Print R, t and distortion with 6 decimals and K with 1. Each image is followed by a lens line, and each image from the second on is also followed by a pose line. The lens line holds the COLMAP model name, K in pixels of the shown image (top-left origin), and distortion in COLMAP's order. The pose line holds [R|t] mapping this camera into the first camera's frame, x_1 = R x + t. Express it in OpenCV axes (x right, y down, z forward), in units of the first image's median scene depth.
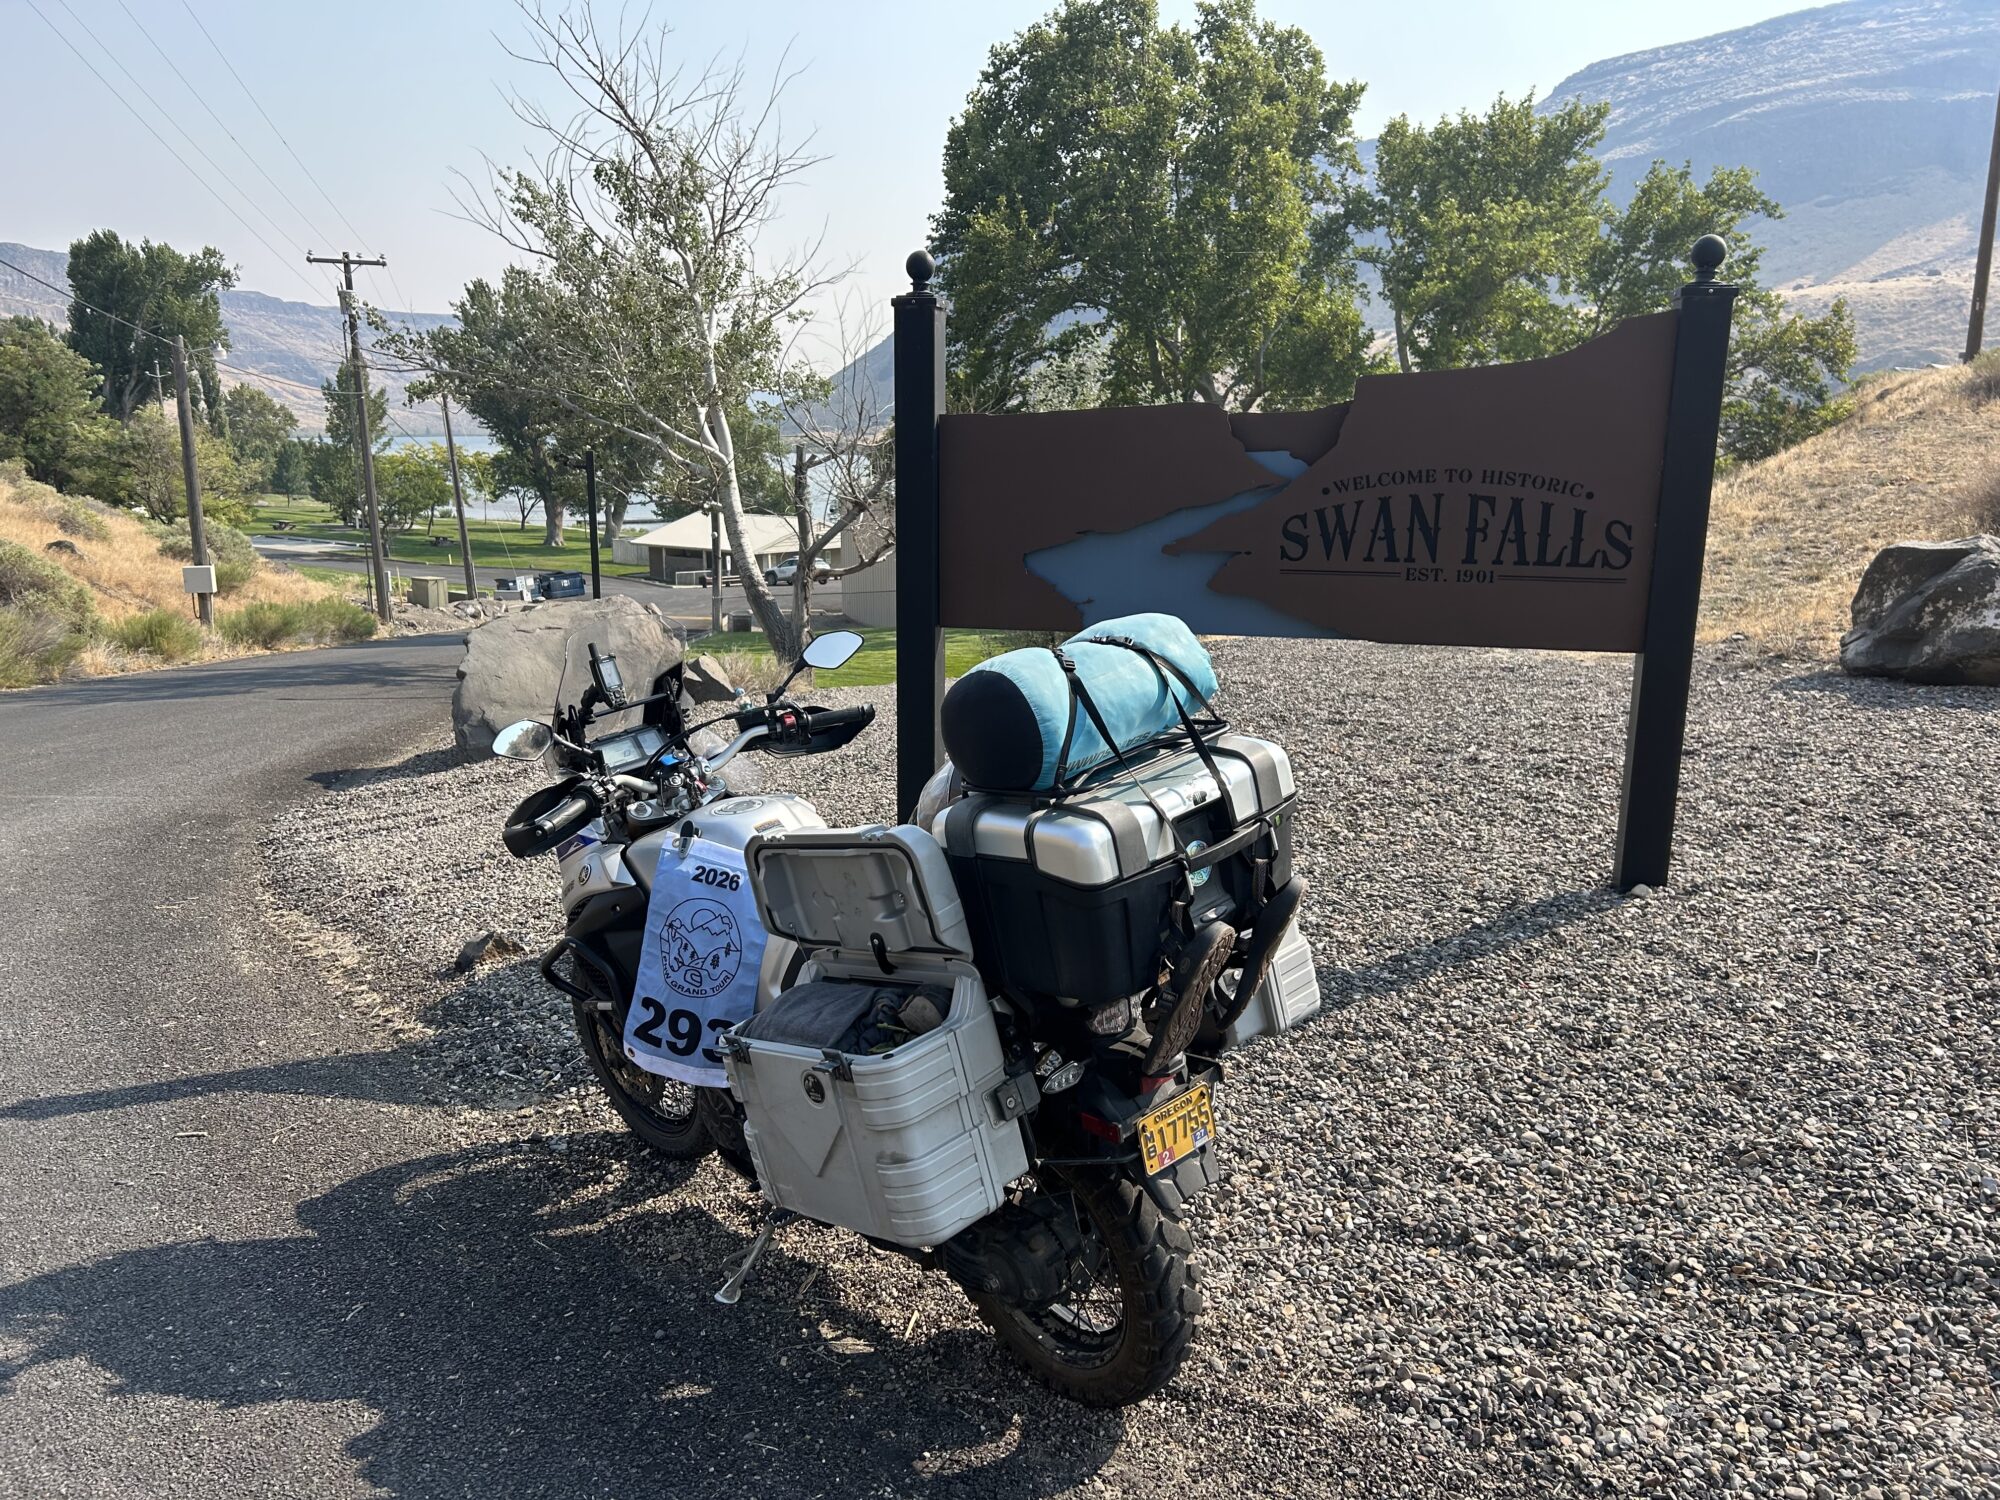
lens RADIAL K [[1528.9, 0, 1000.0], [0, 1528.9, 750.0], [0, 0, 1]] dist [0.055184, -0.052712]
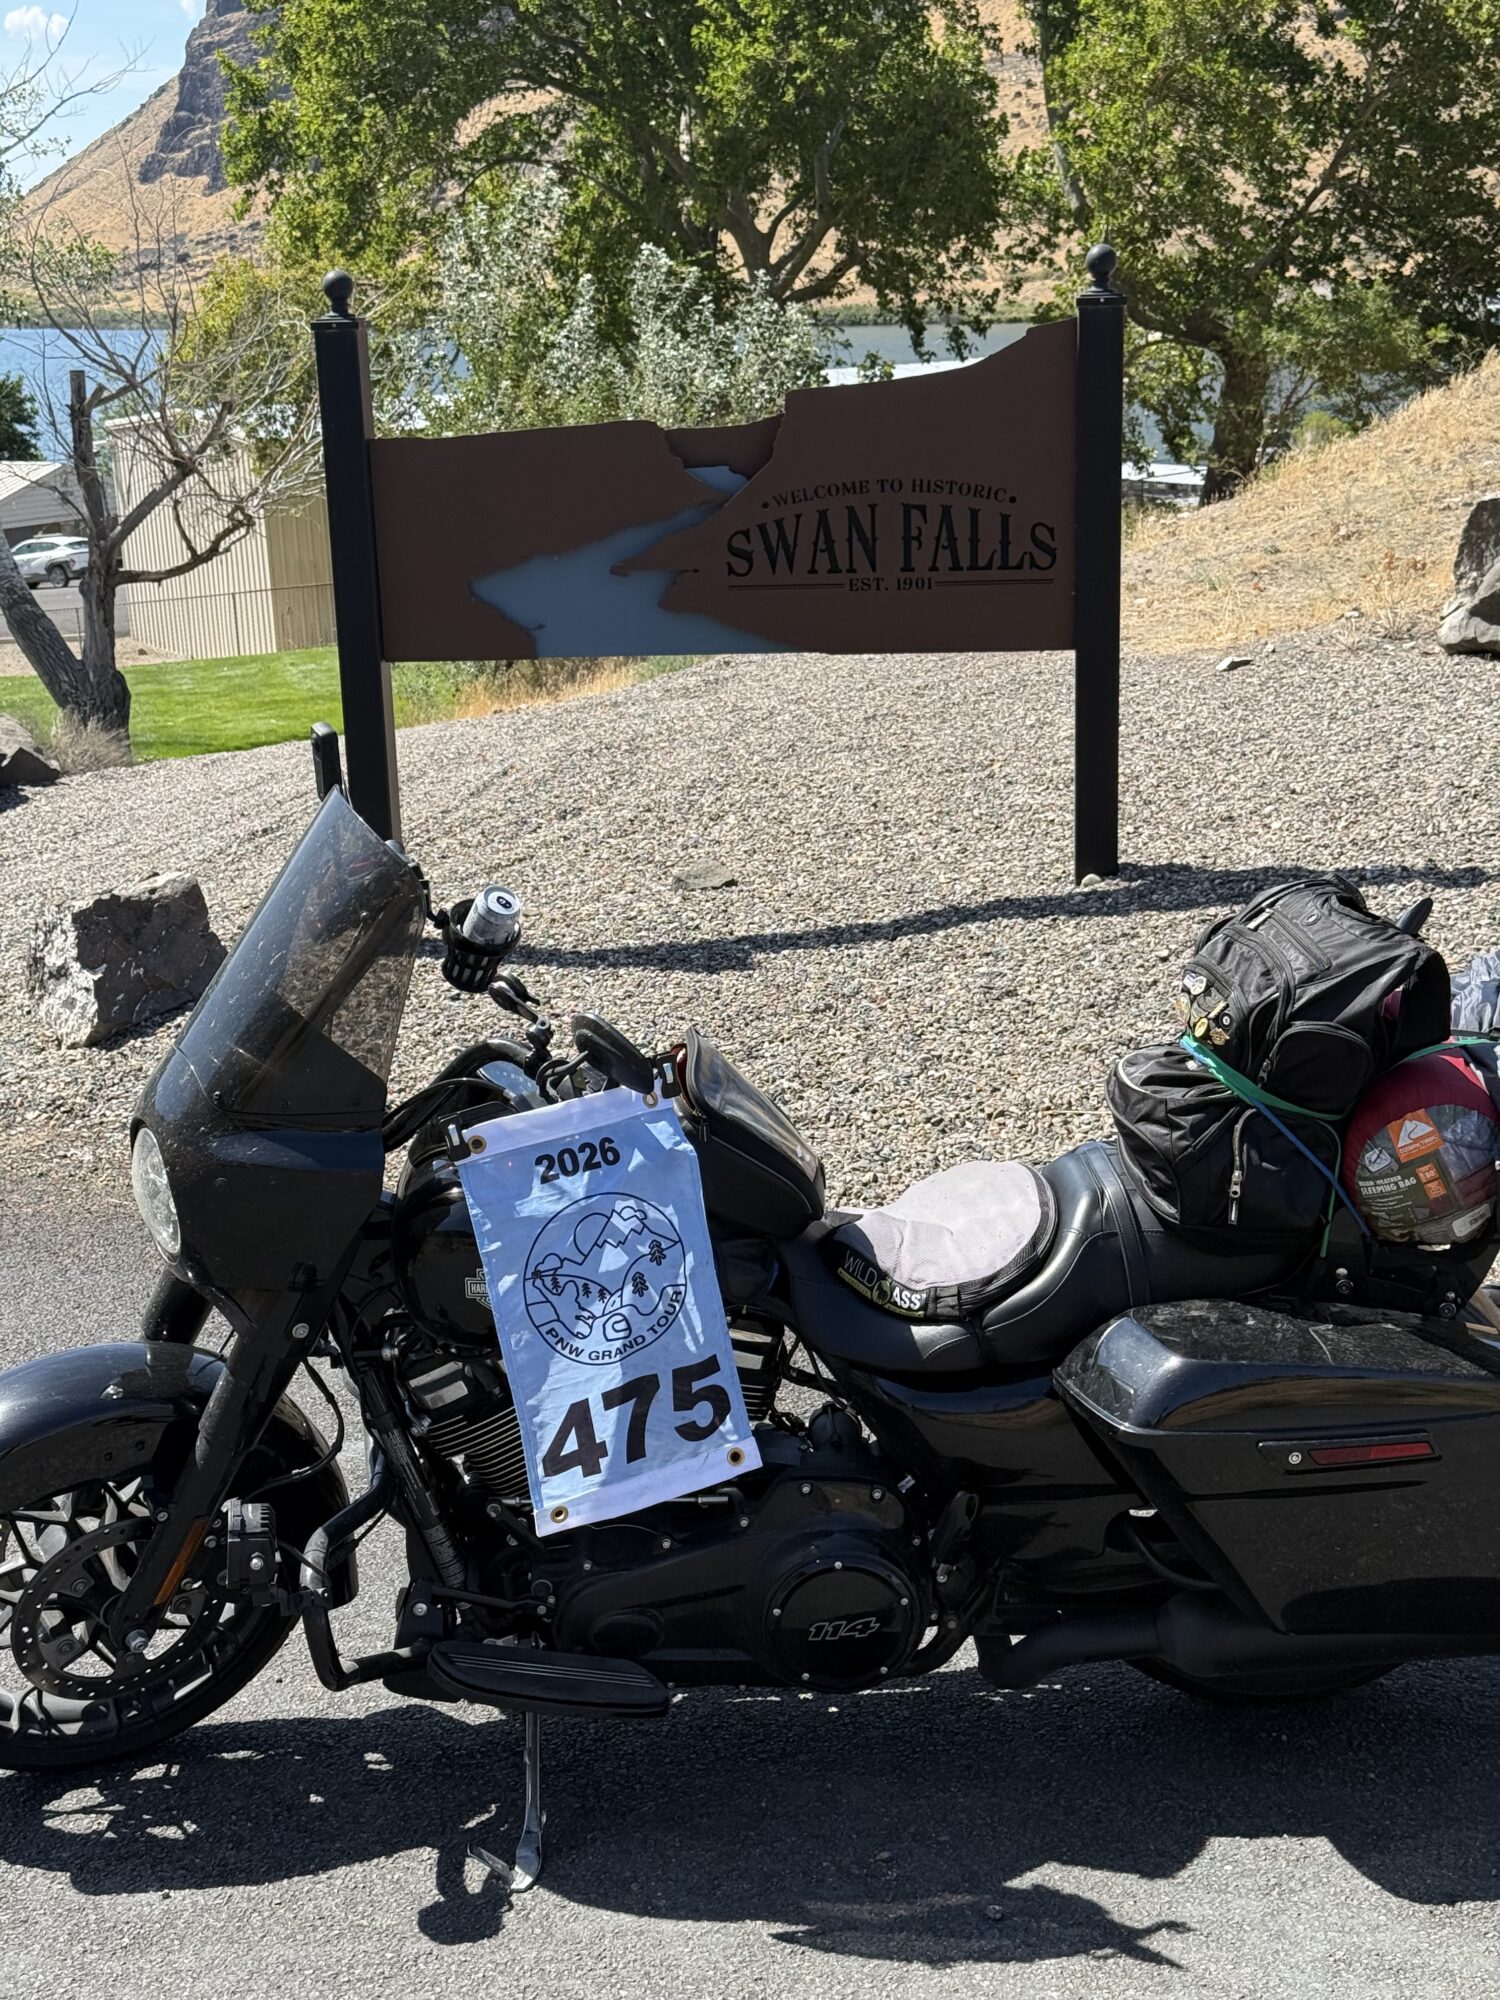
lens RADIAL K [[2812.5, 0, 750.8], [0, 2812.5, 1035.7], [0, 0, 1]] dist [0.072913, -0.117614]
pose [[0.991384, -0.074139, 0.107989, -0.004580], [0.067327, 0.995584, 0.065423, 0.011334], [-0.112363, -0.057589, 0.991997, -0.174019]]
